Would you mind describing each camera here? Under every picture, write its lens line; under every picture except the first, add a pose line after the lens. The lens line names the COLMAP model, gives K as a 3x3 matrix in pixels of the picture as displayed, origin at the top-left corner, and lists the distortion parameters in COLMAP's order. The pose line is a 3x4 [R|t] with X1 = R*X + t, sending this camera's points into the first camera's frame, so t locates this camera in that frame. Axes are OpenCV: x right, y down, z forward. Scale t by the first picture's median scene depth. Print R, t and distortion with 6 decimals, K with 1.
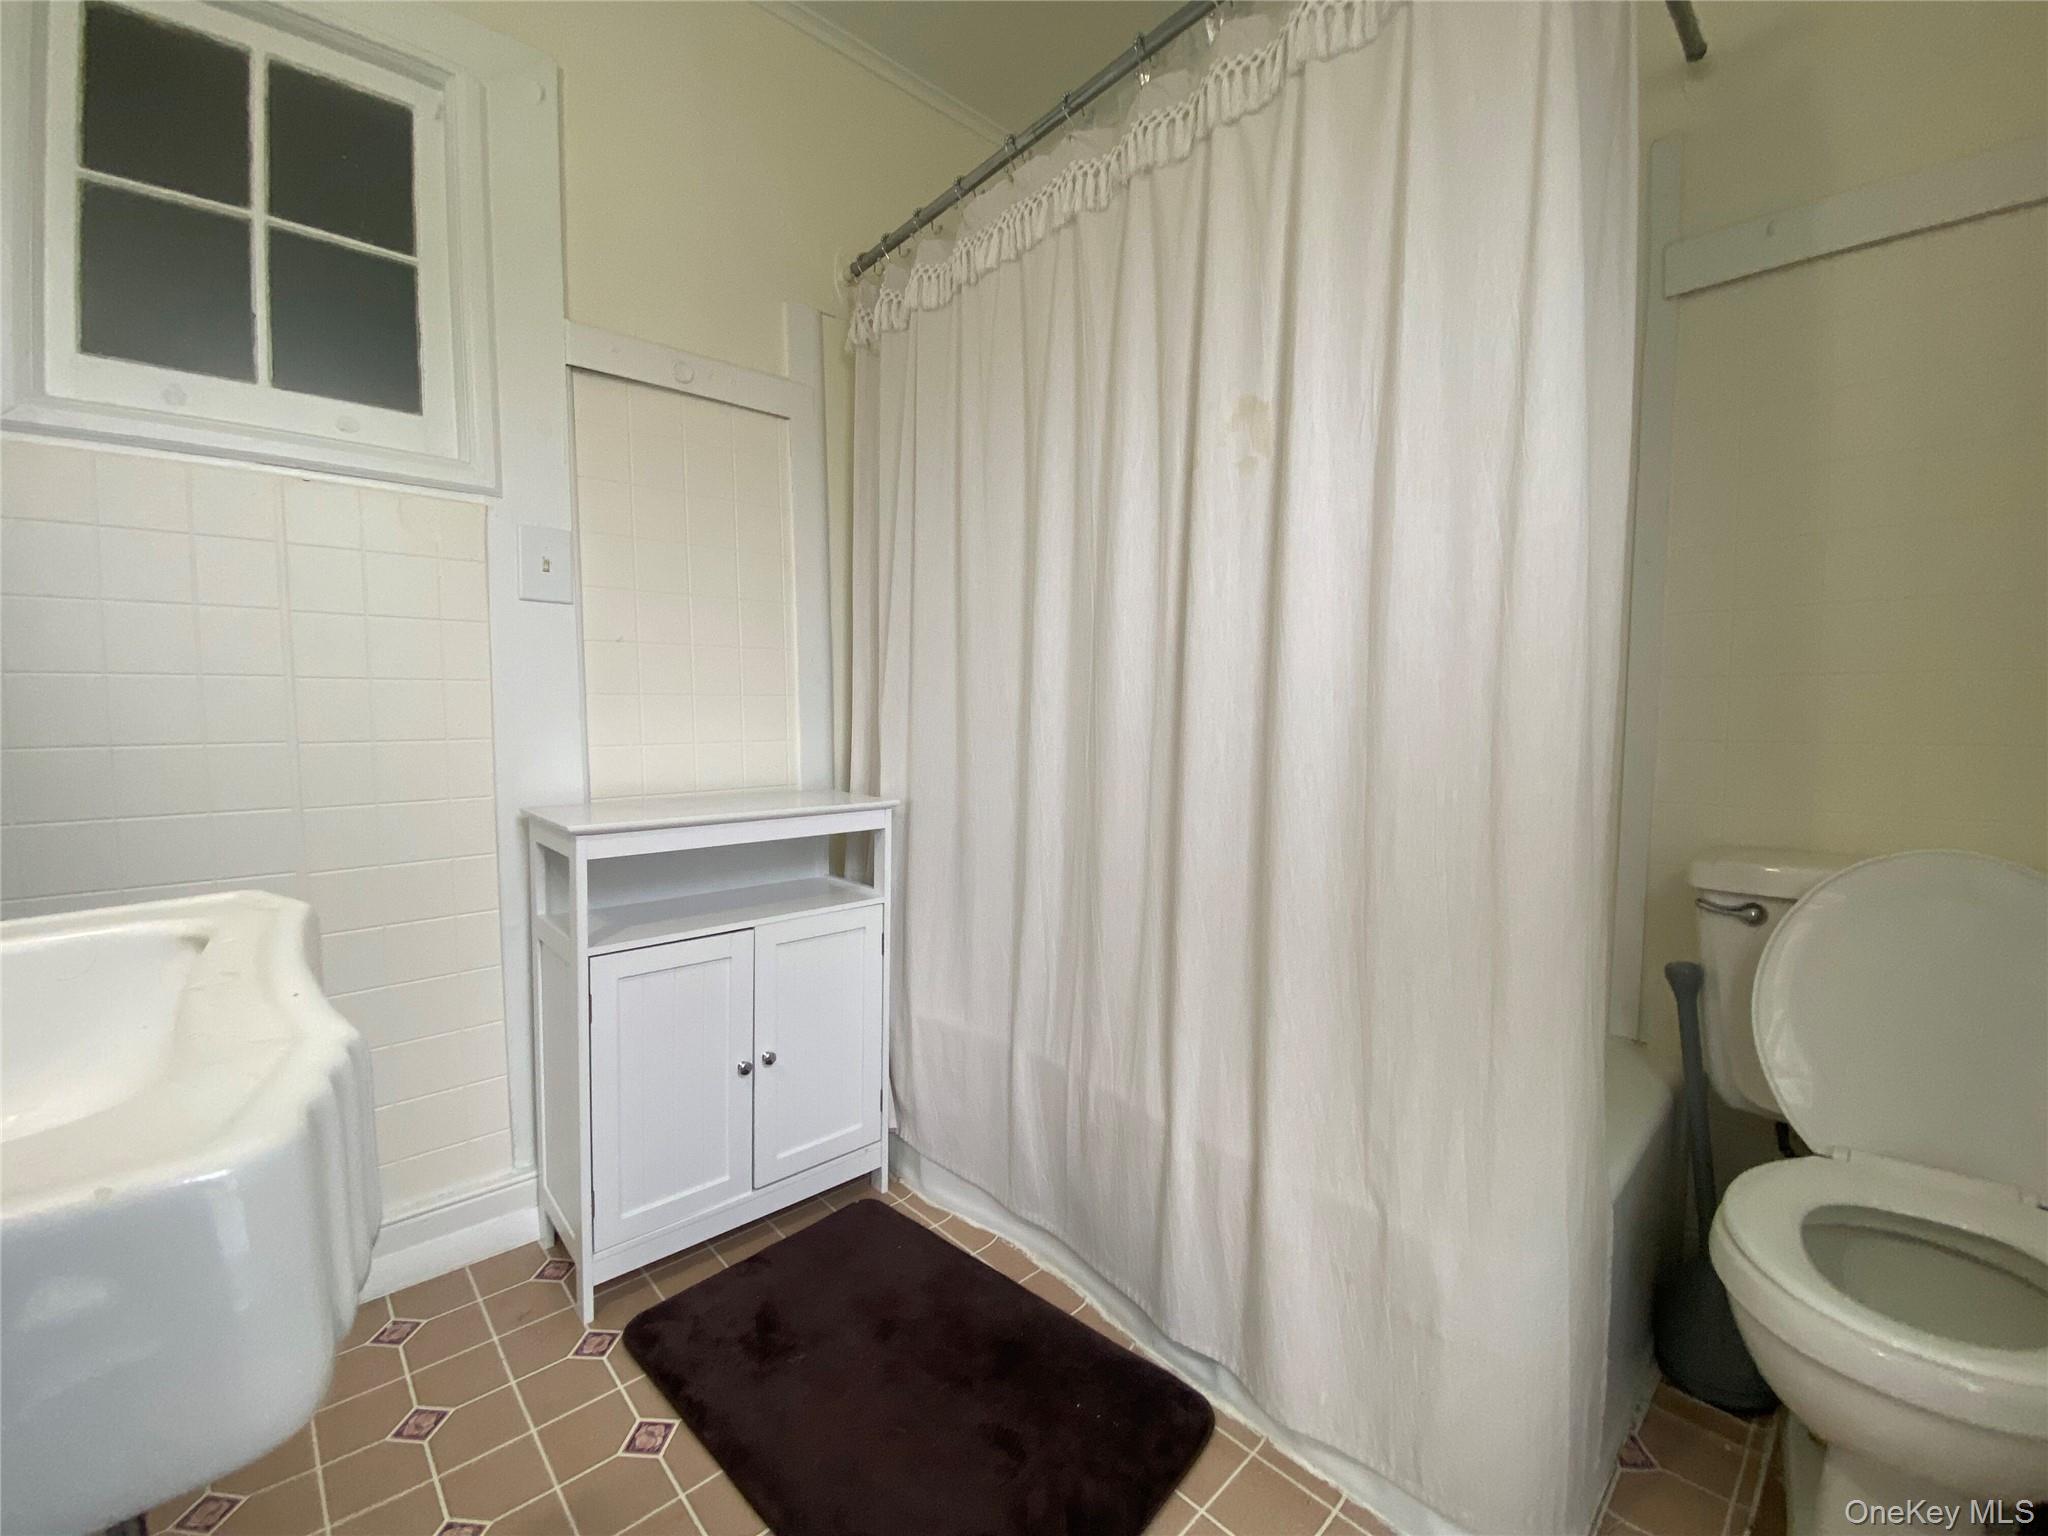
lens RADIAL K [[818.8, 0, 1024.0], [0, 818.8, 768.0], [0, 0, 1]] dist [-0.034457, -0.004533]
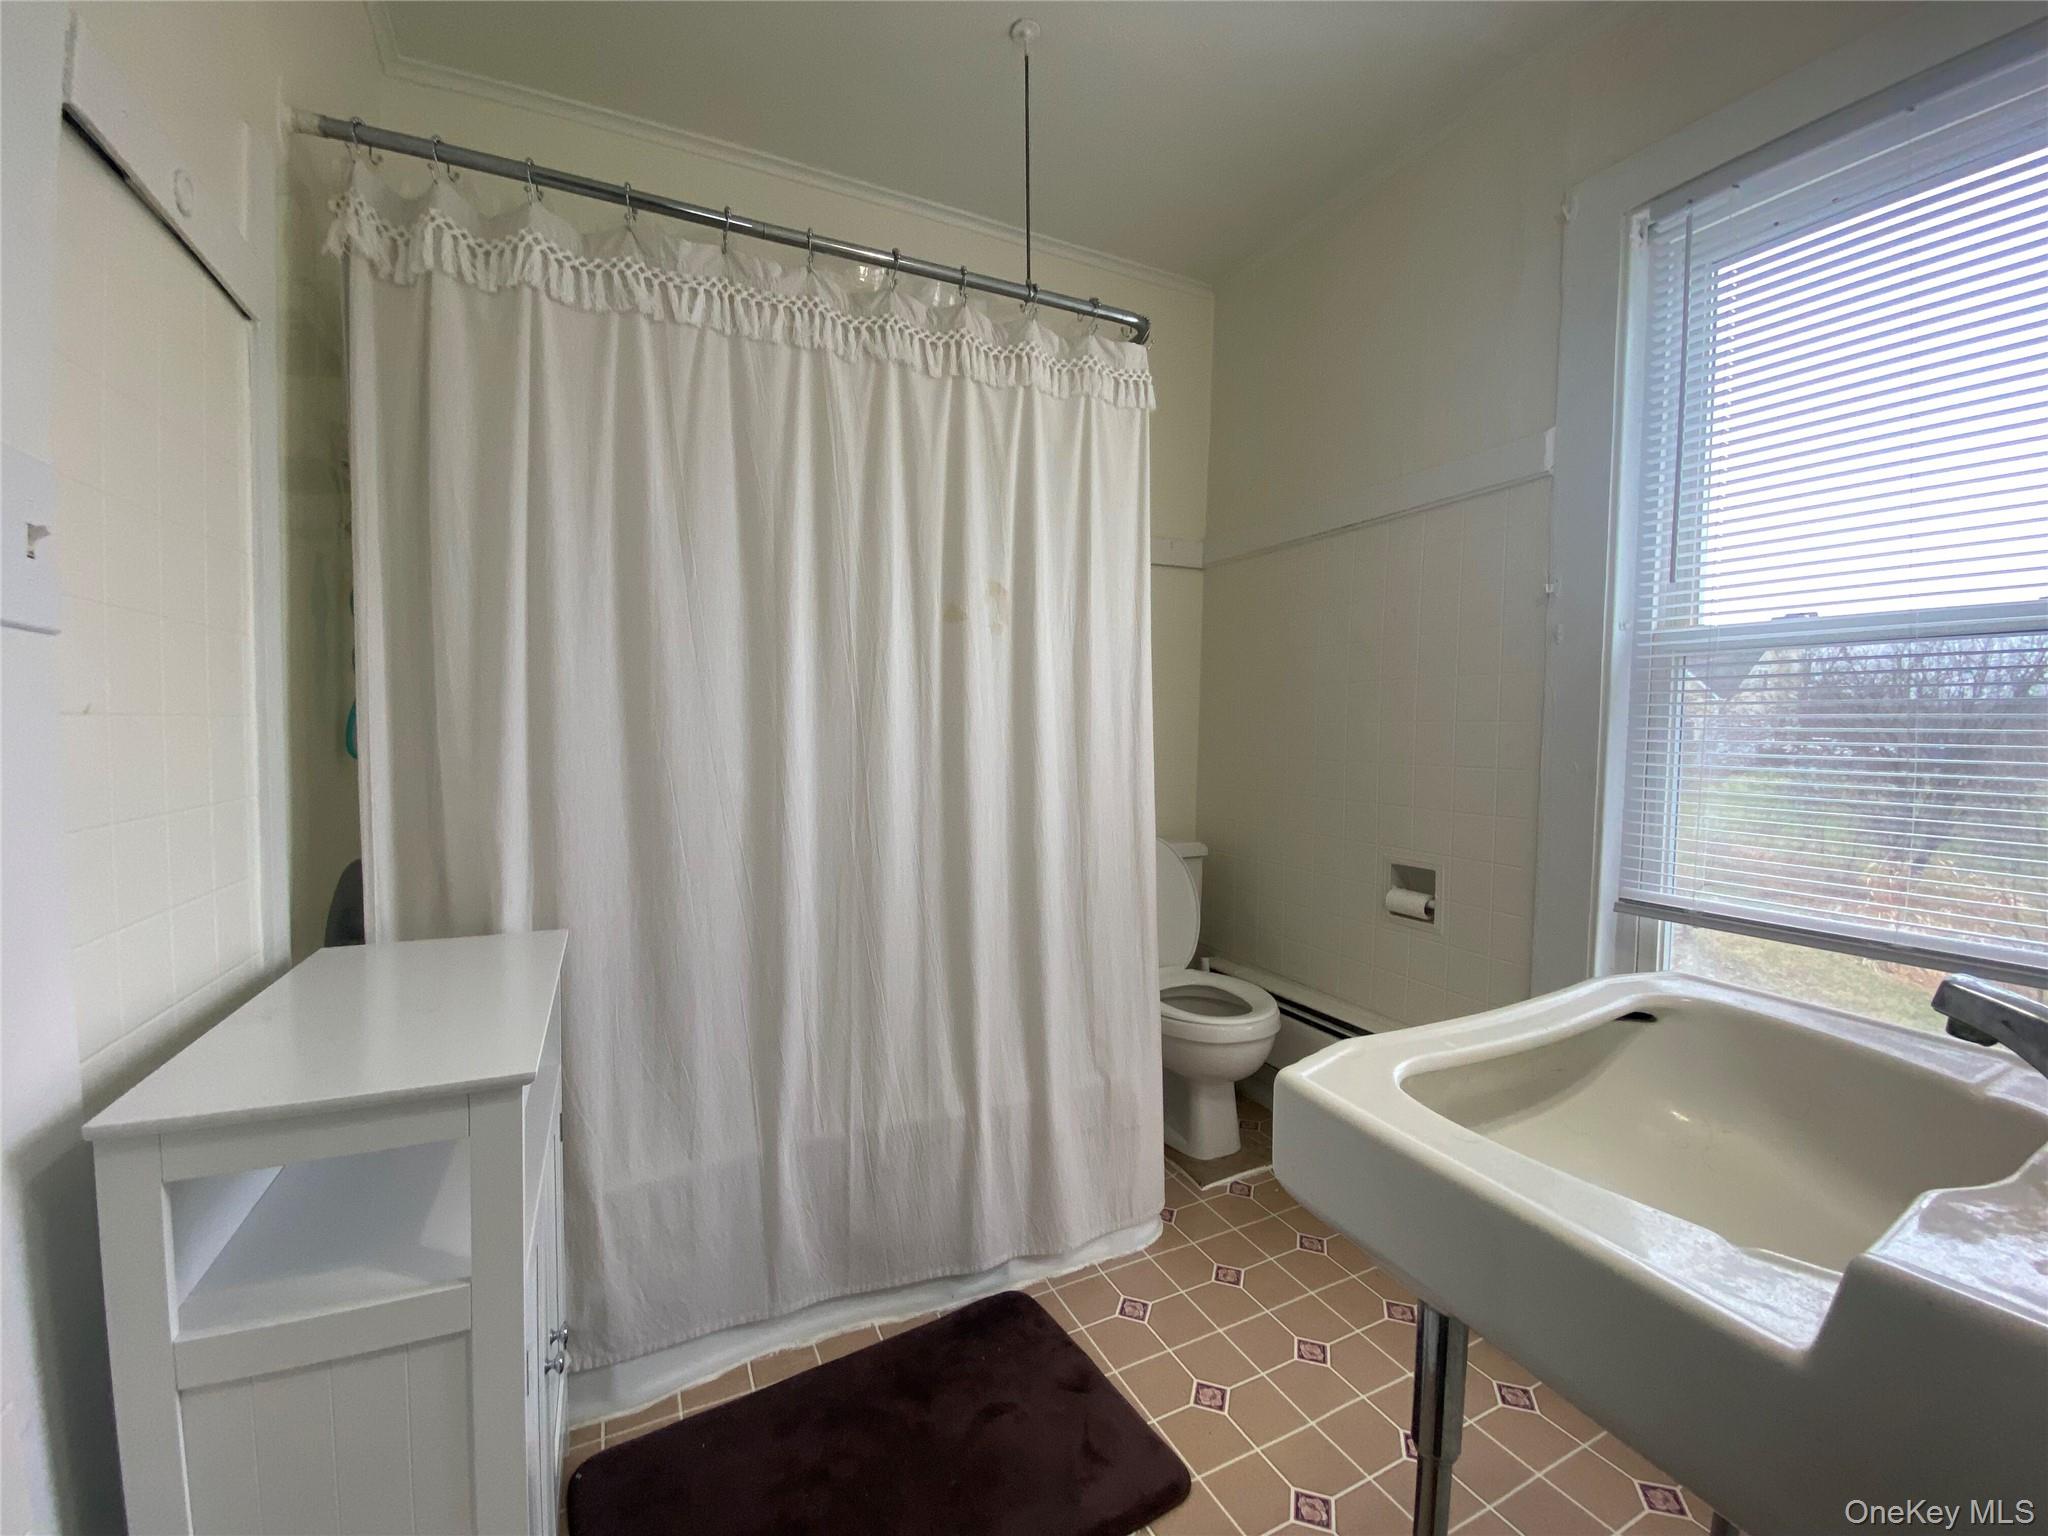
lens RADIAL K [[821.2, 0, 1018.6], [0, 821.2, 744.4], [0, 0, 1]] dist [-0.038882, -0.000229]
pose [[0.284999, -0.024532, 0.958214, -0.975487], [0.056704, 0.998353, 0.008695, -0.152700], [-0.956849, 0.051857, 0.285921, 0.477332]]
